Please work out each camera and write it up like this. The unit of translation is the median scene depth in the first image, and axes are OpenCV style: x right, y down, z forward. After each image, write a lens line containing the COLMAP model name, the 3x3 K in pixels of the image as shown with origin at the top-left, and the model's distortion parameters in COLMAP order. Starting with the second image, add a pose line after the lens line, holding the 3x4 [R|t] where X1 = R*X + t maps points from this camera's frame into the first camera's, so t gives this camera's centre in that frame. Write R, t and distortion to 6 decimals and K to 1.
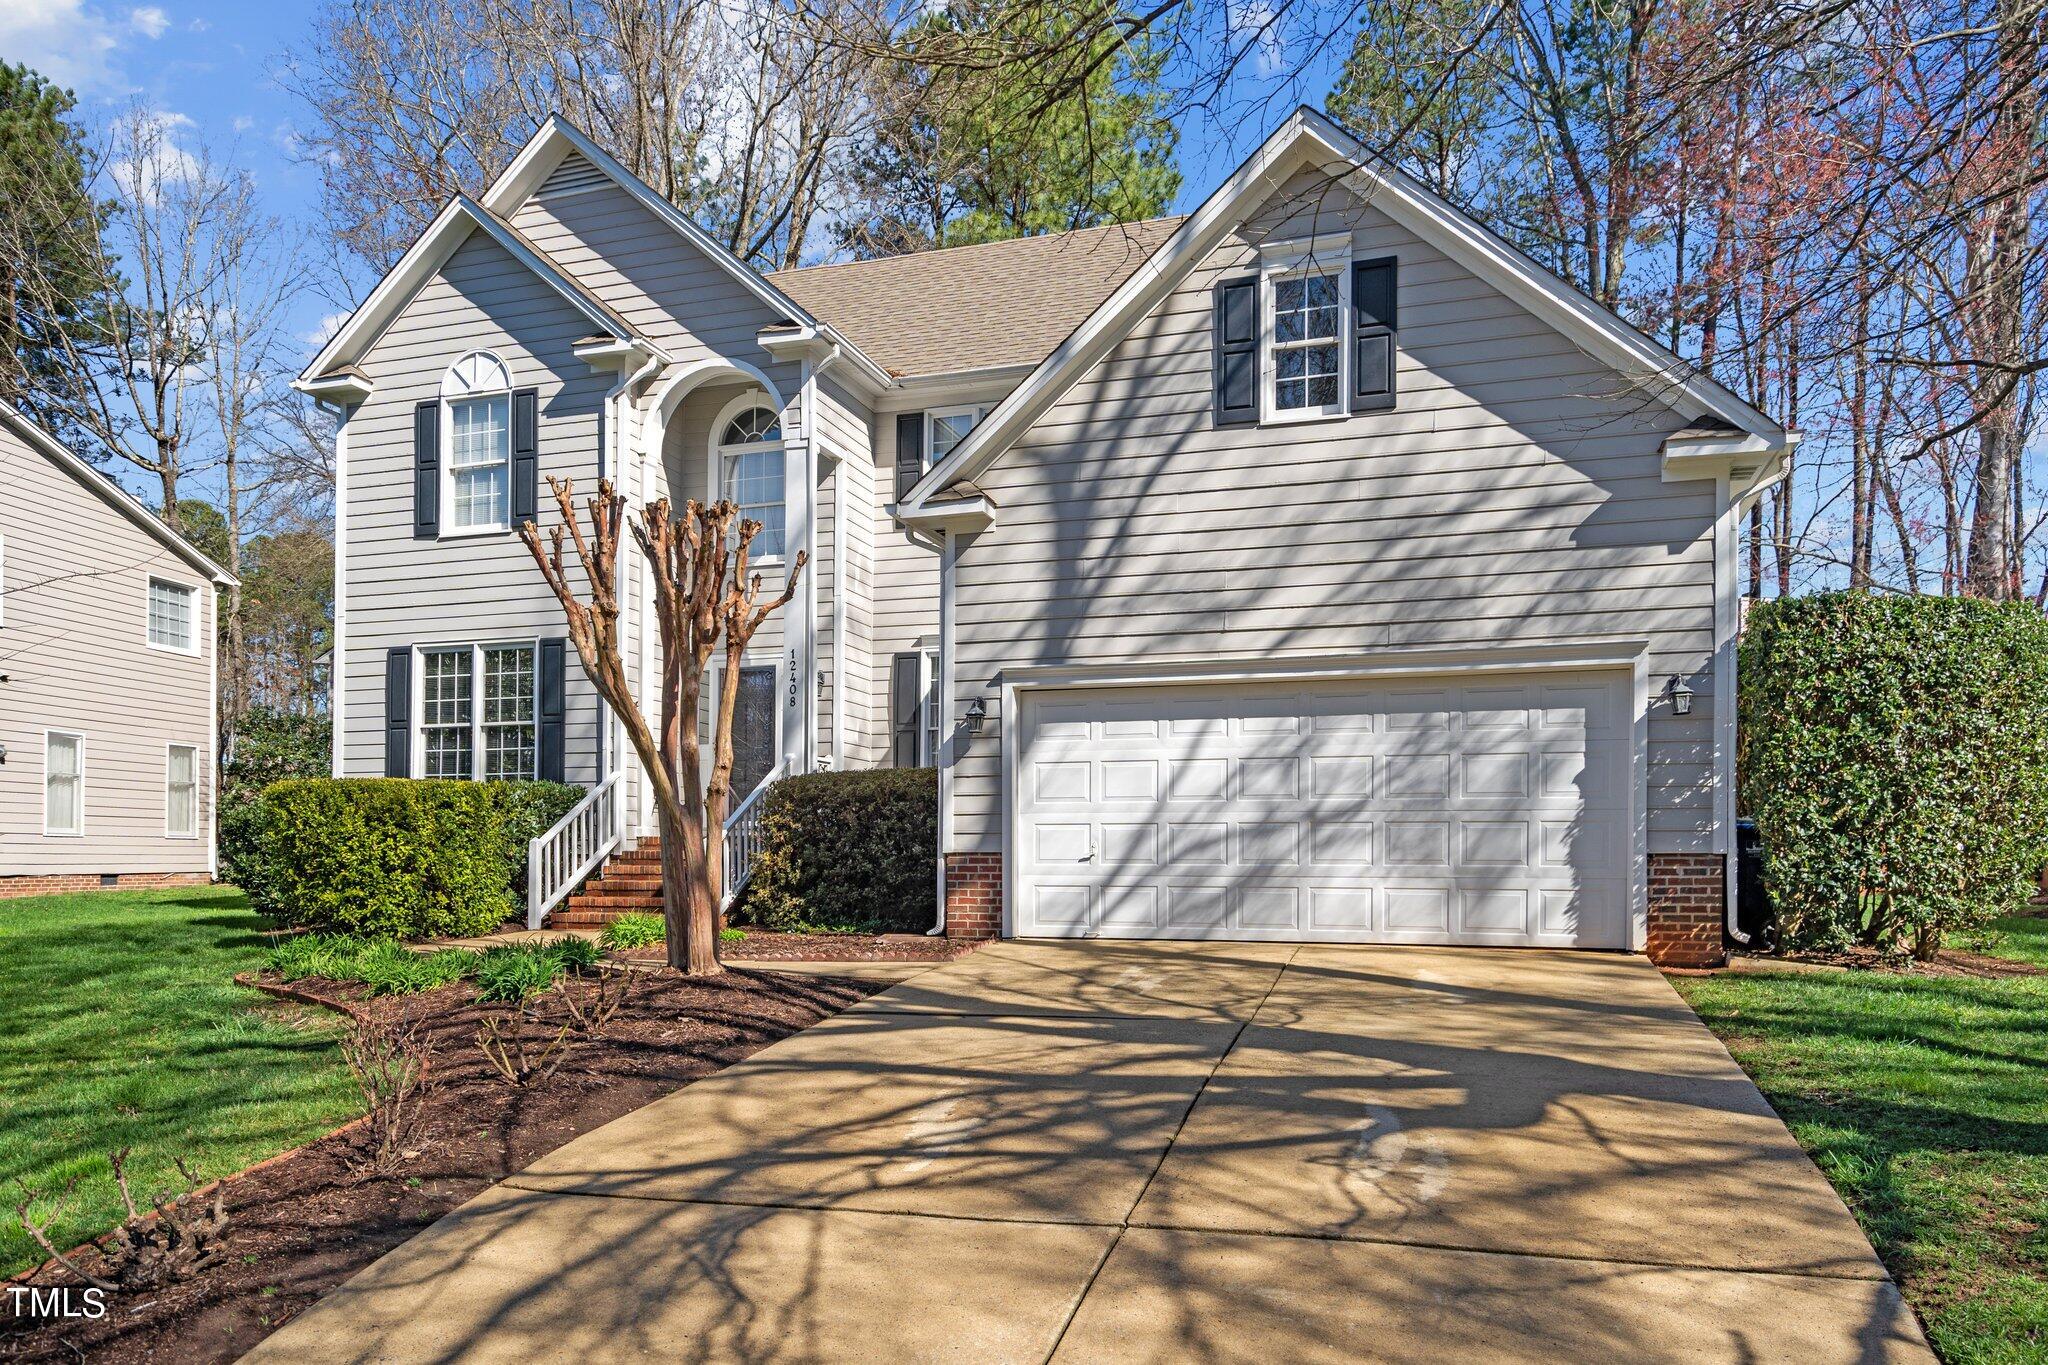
lens RADIAL K [[1443.8, 0, 989.2], [0, 1443.8, 844.7], [0, 0, 1]] dist [-0.003938, 0.010819]
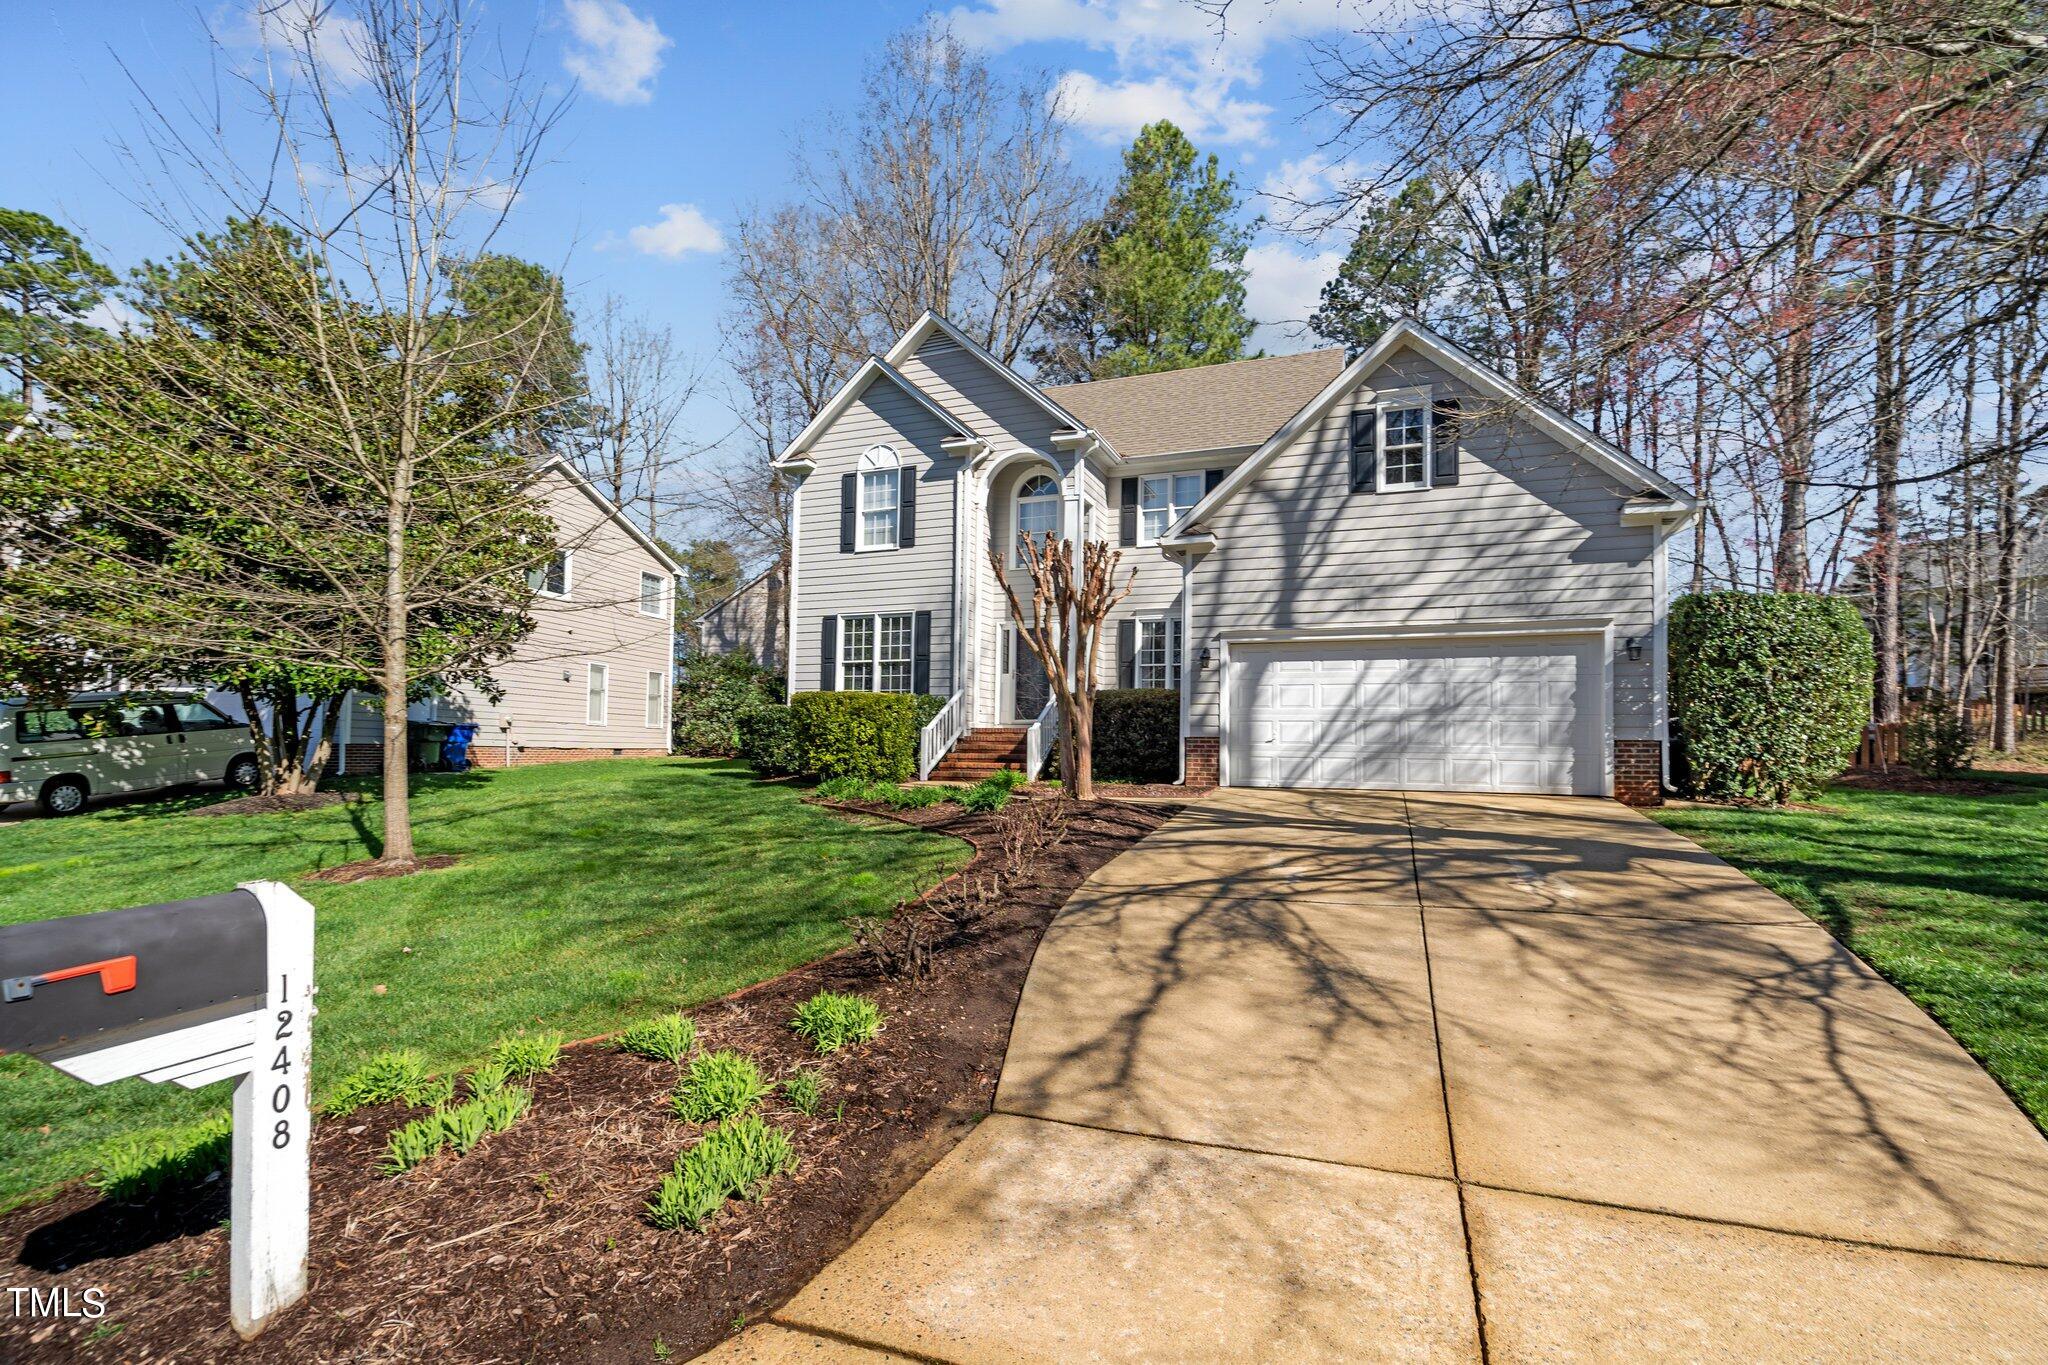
lens RADIAL K [[965.4, 0, 1011.6], [0, 965.4, 709.9], [0, 0, 1]] dist [-0.009657, 0.003324]
pose [[0.997868, 0.009018, -0.064636, -0.159061], [-0.011146, 0.999405, -0.032636, 0.013193], [0.064303, 0.033287, 0.997375, -0.166143]]
